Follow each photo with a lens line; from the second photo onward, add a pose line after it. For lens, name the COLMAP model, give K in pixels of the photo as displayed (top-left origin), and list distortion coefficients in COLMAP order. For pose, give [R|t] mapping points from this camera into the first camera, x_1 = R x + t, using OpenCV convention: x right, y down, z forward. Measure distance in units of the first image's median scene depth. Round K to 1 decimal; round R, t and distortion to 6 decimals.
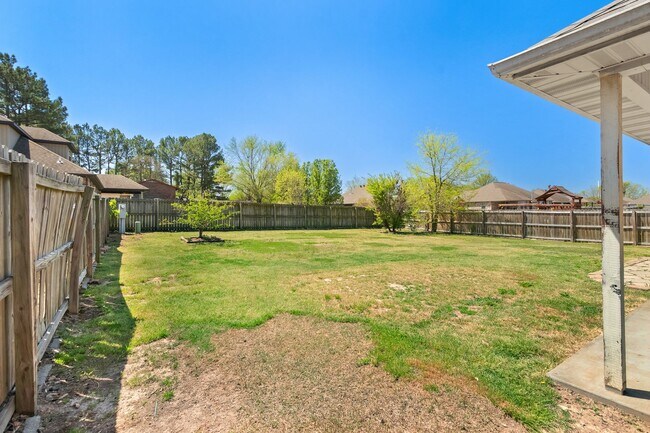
lens RADIAL K [[310.0, 0, 327.8], [0, 310.0, 199.2], [0, 0, 1]] dist [0.003235, 0.000537]
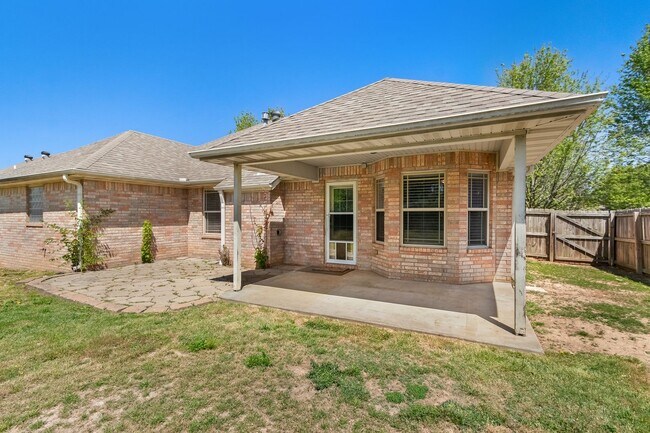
lens RADIAL K [[306.1, 0, 312.0], [0, 306.1, 219.5], [0, 0, 1]] dist [0.018532, 0.000204]
pose [[-0.480542, 0.001881, 0.876970, 0.010268], [-0.028593, 0.999432, -0.017811, 0.015163], [-0.876506, -0.033634, -0.480215, 0.364252]]
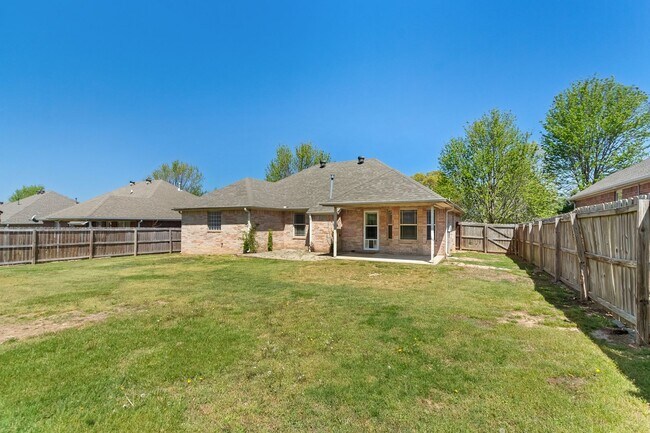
lens RADIAL K [[303.8, 0, 327.4], [0, 303.8, 220.6], [0, 0, 1]] dist [0.003171, 0.001043]
pose [[-0.512450, 0.021534, 0.858447, -0.487678], [-0.030475, 0.998600, -0.043242, 0.028987], [-0.858176, -0.048320, -0.511076, 0.837523]]
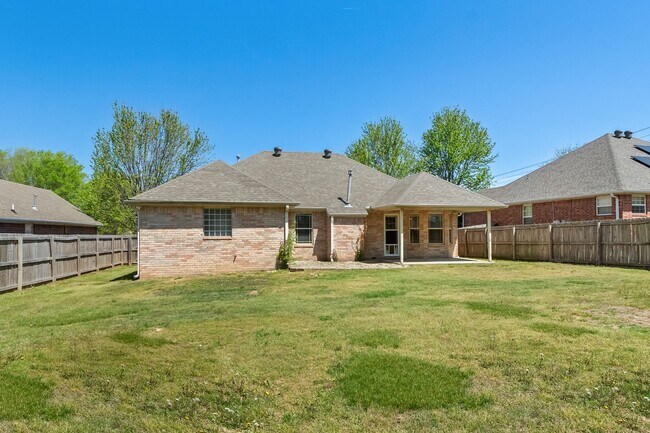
lens RADIAL K [[366.1, 0, 326.3], [0, 366.1, 235.6], [0, 0, 1]] dist [0.001148, 0.000465]
pose [[-0.929757, 0.010412, 0.368027, 0.237416], [-0.001525, 0.999483, -0.032127, 0.059467], [-0.368171, -0.030432, -0.929260, 1.461114]]
